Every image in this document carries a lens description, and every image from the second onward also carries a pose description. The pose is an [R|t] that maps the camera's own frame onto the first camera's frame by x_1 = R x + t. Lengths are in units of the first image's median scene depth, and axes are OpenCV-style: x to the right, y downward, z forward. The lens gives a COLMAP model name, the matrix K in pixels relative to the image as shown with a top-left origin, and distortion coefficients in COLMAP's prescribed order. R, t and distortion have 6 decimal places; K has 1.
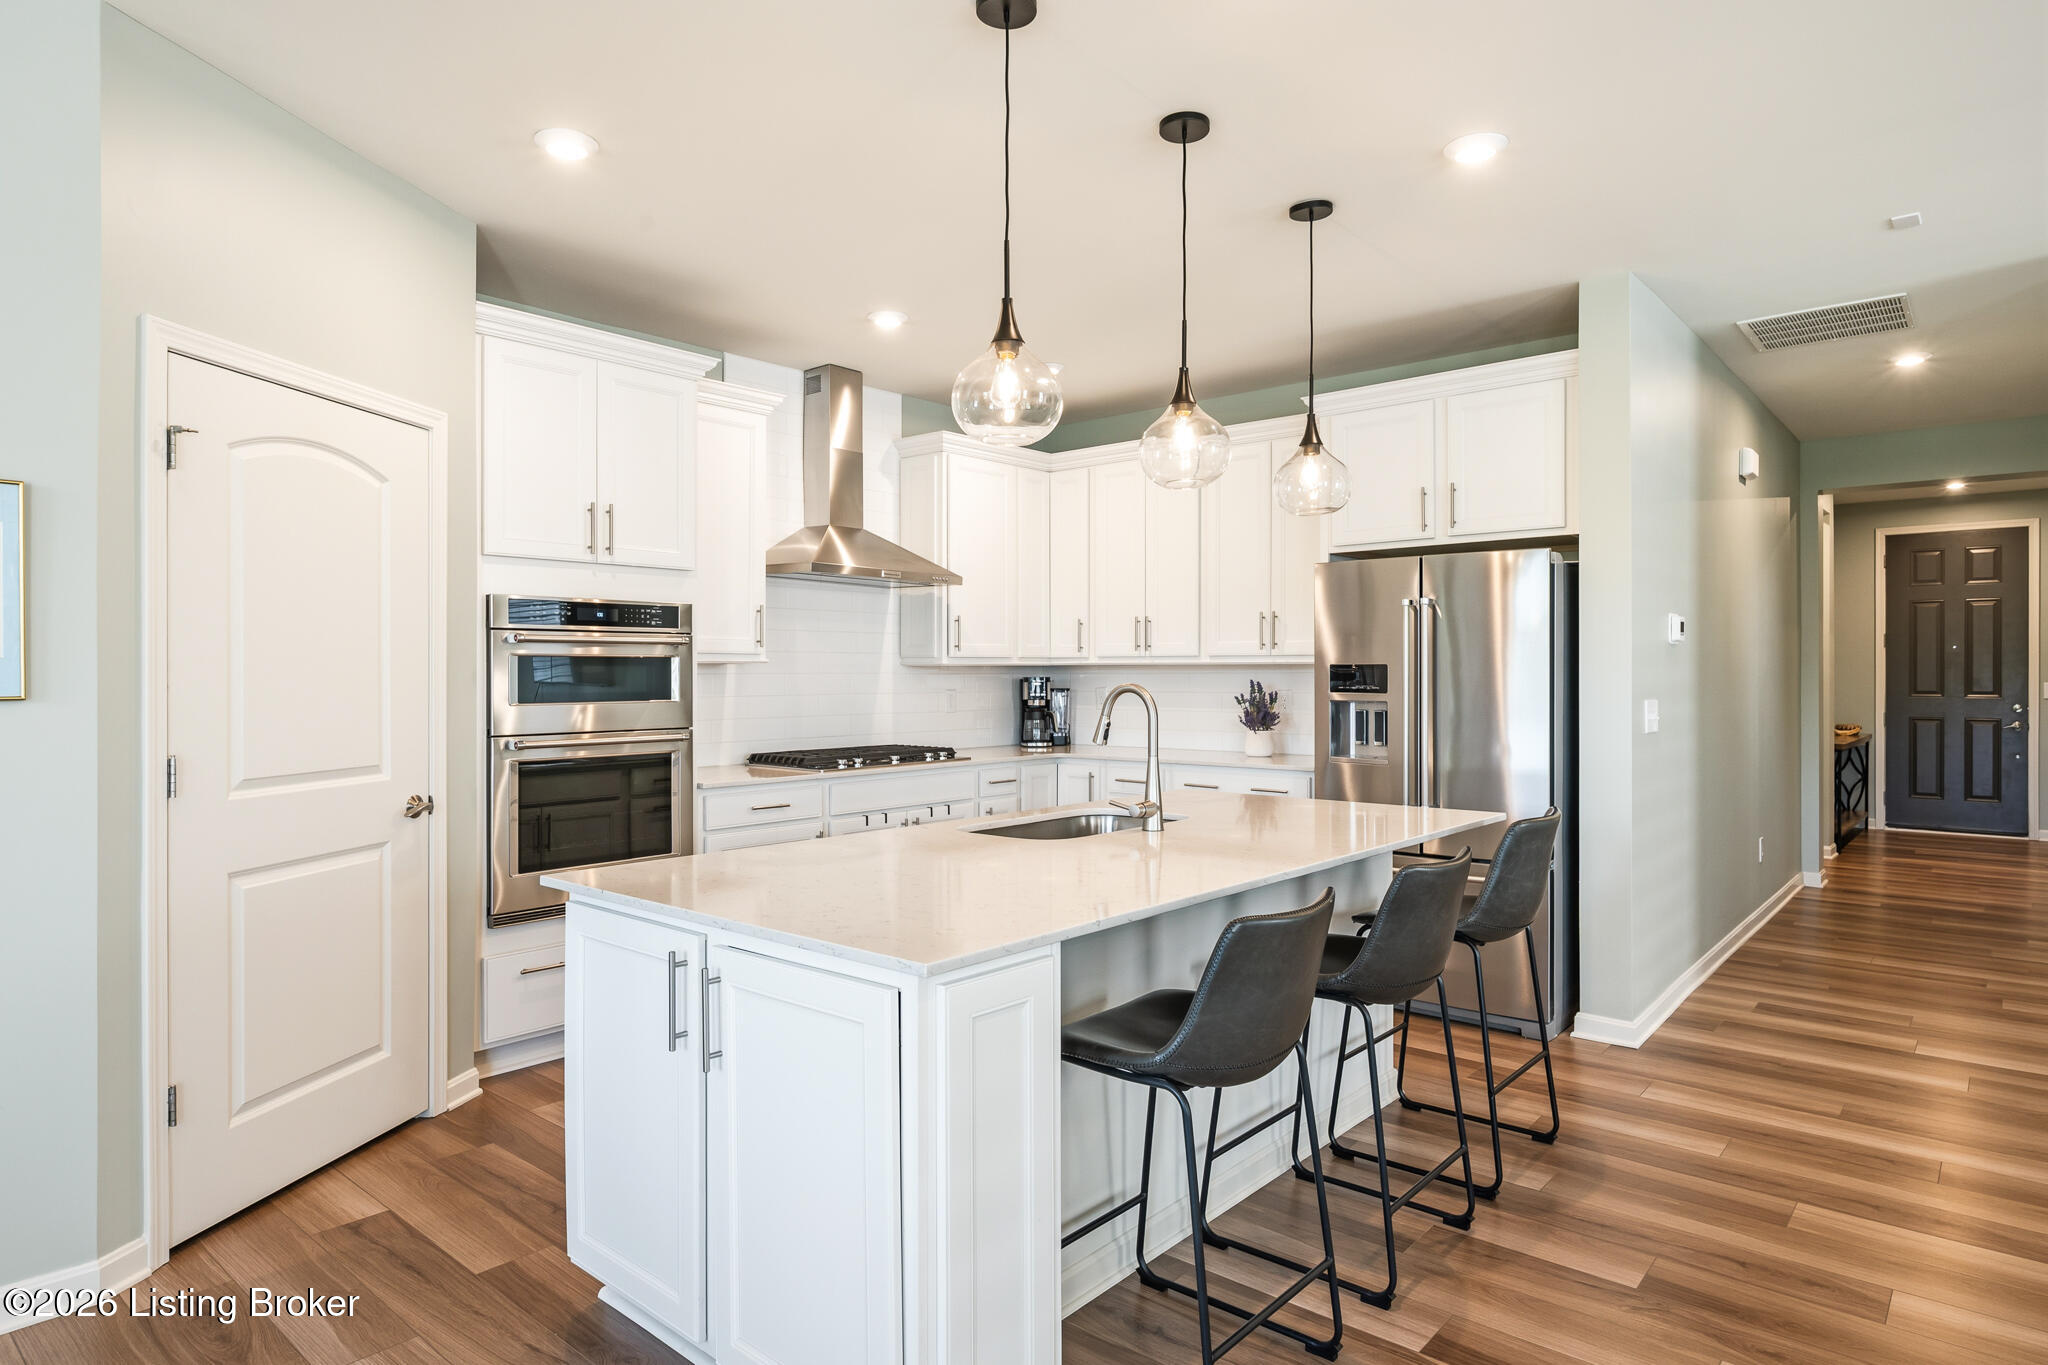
lens RADIAL K [[1165.2, 0, 1029.8], [0, 1165.2, 670.0], [0, 0, 1]] dist [0.007654, -0.000011]
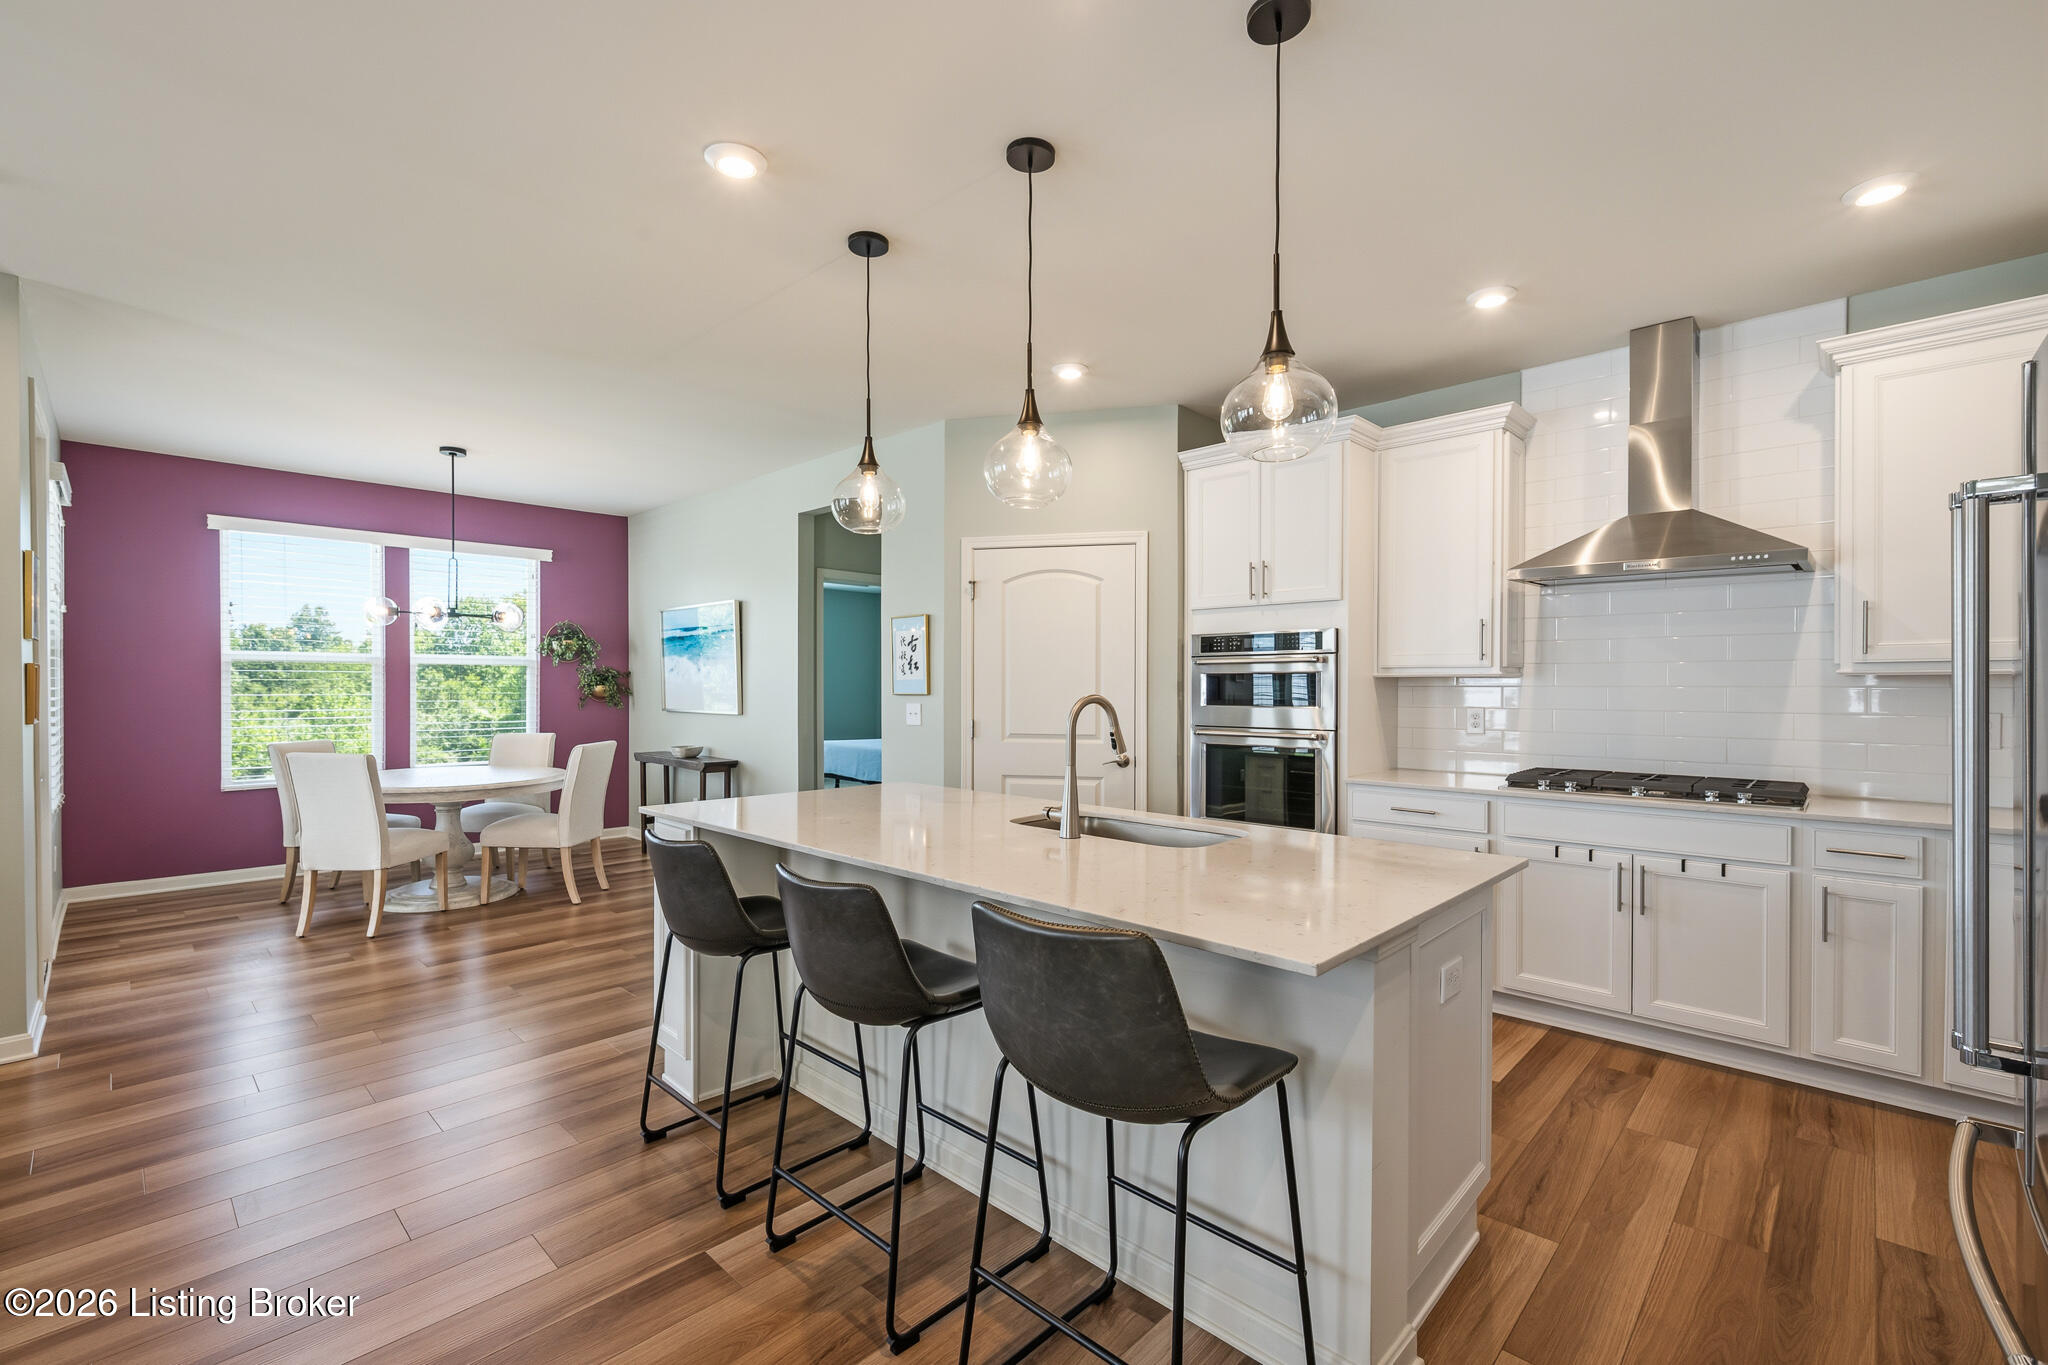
lens RADIAL K [[880.4, 0, 1024.2], [0, 880.4, 698.8], [0, 0, 1]] dist [-0.003495, 0.000322]
pose [[-0.056831, 0.012418, -0.998307, 0.566868], [0.000082, 0.999923, 0.012434, 0.004616], [0.998384, 0.000625, -0.056828, 0.649969]]
